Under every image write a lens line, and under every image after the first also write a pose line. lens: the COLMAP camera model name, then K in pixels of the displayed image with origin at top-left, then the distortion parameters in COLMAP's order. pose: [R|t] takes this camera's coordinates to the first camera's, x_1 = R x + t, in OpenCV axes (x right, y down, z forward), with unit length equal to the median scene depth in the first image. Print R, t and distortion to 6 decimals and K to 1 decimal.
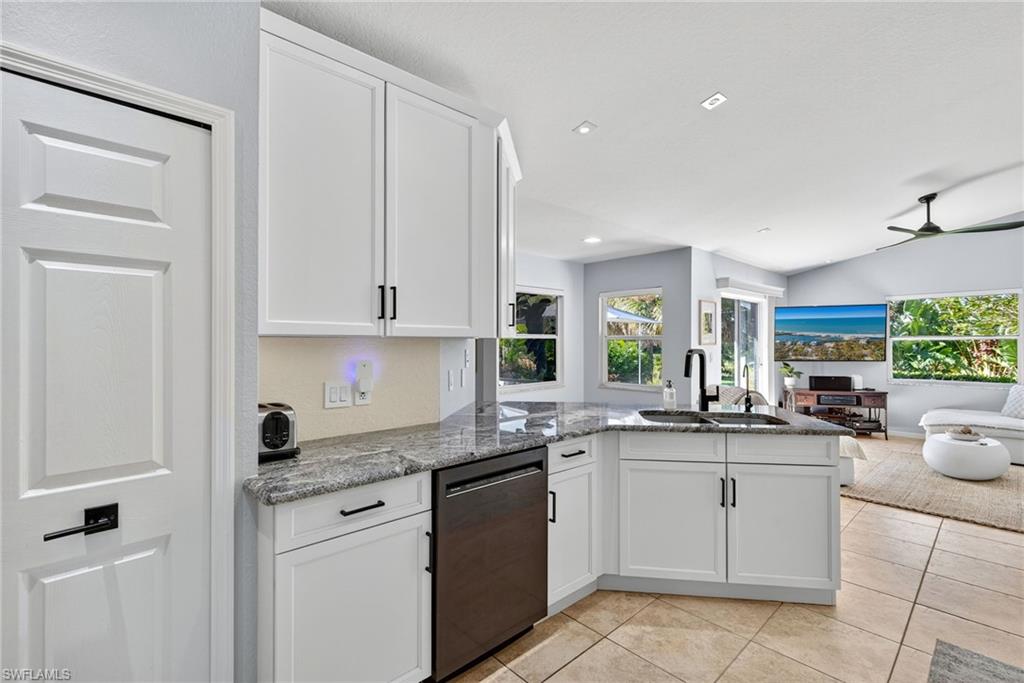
lens RADIAL K [[446.0, 0, 505.4], [0, 446.0, 345.1], [0, 0, 1]] dist [-0.002483, -0.000429]
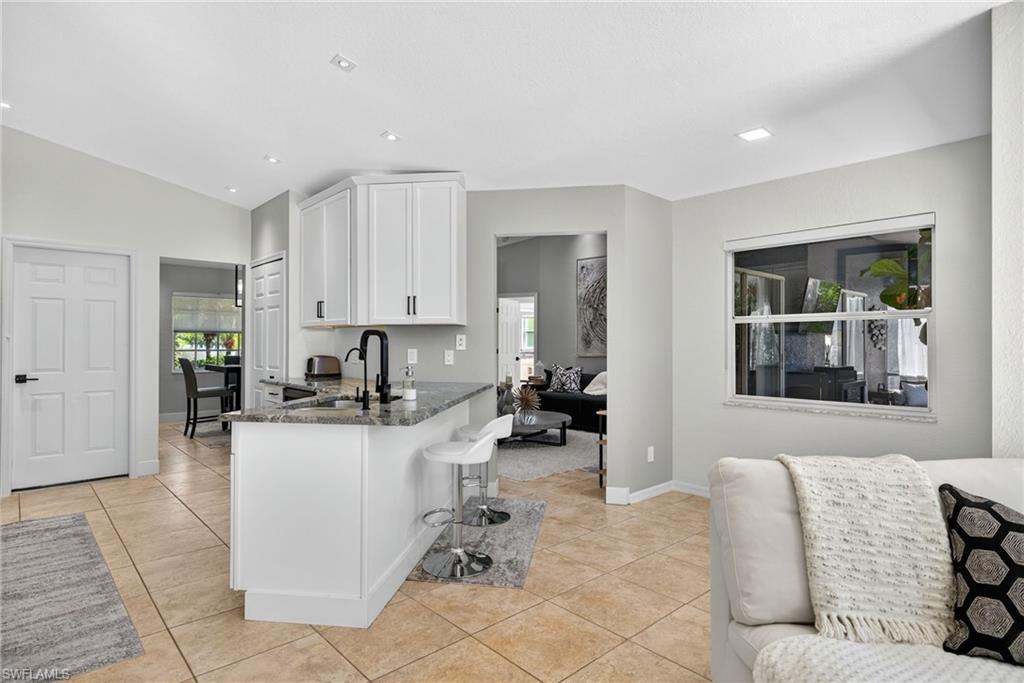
lens RADIAL K [[535.9, 0, 512.0], [0, 535.9, 341.5], [0, 0, 1]] dist [0.000353, 0.000656]
pose [[-0.009331, 0.002824, -0.999952, 0.611393], [-0.005406, 0.999981, 0.002875, 0.009870], [0.999942, 0.005432, -0.009315, 0.525141]]
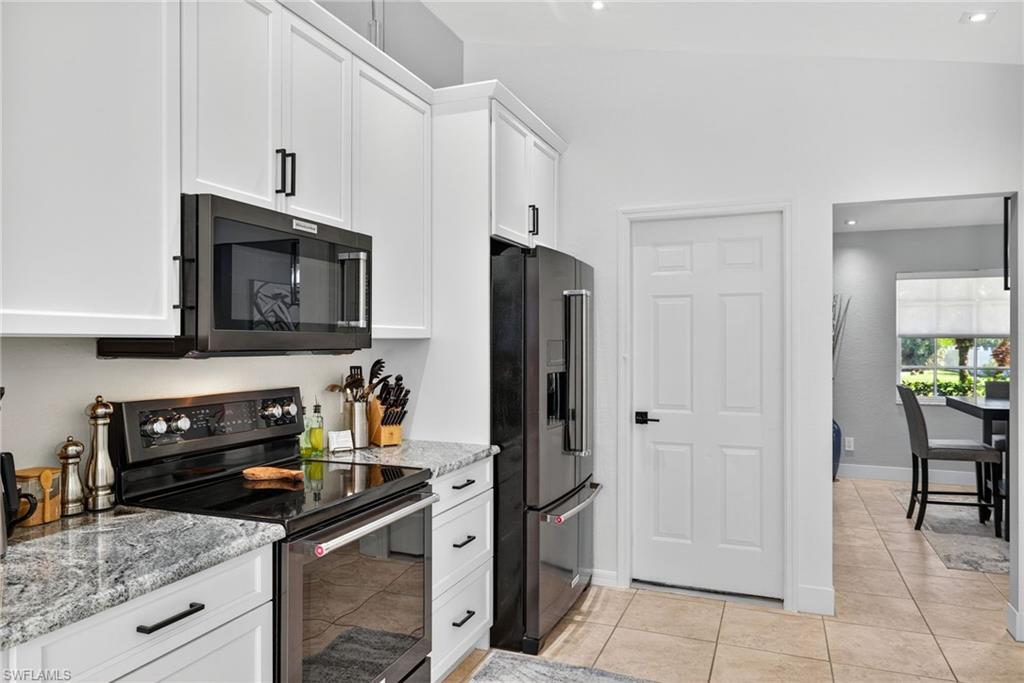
lens RADIAL K [[651.0, 0, 512.4], [0, 651.0, 342.4], [0, 0, 1]] dist [0.003268, 0.002299]
pose [[-0.912463, 0.002739, -0.409150, 0.310665], [-0.000110, 0.999976, 0.006940, -0.003851], [0.409159, 0.006378, -0.912441, 0.381326]]
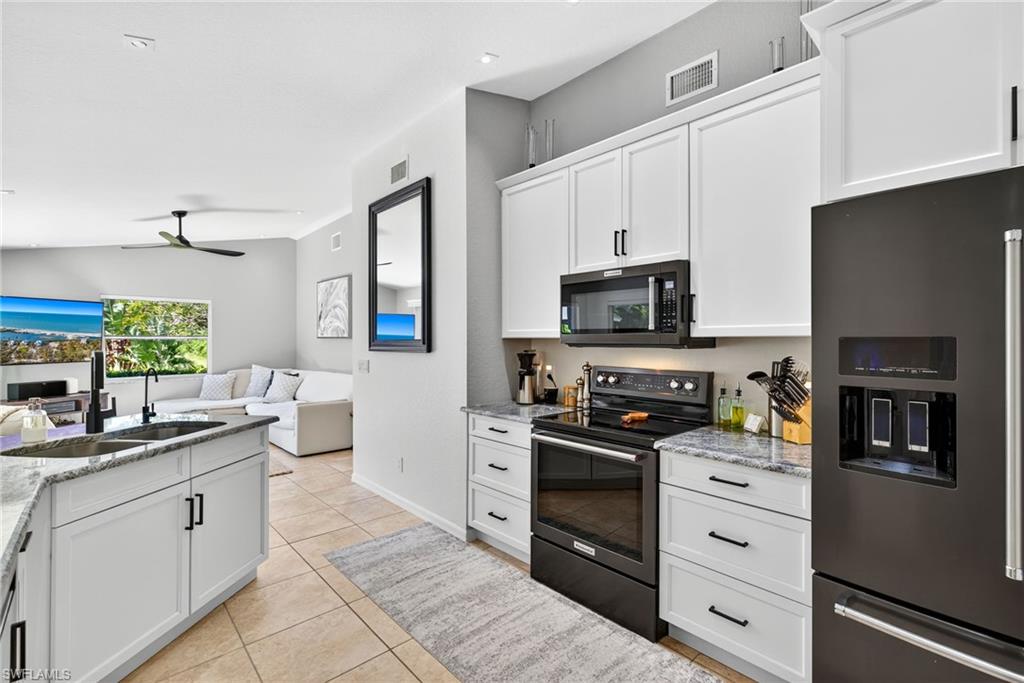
lens RADIAL K [[446.0, 0, 505.4], [0, 446.0, 345.1], [0, 0, 1]] dist [-0.002483, -0.000429]
pose [[0.006291, -0.008365, 0.999945, -0.126688], [0.006562, 0.999944, 0.008324, -0.001054], [-0.999959, 0.006509, 0.006345, 0.125097]]
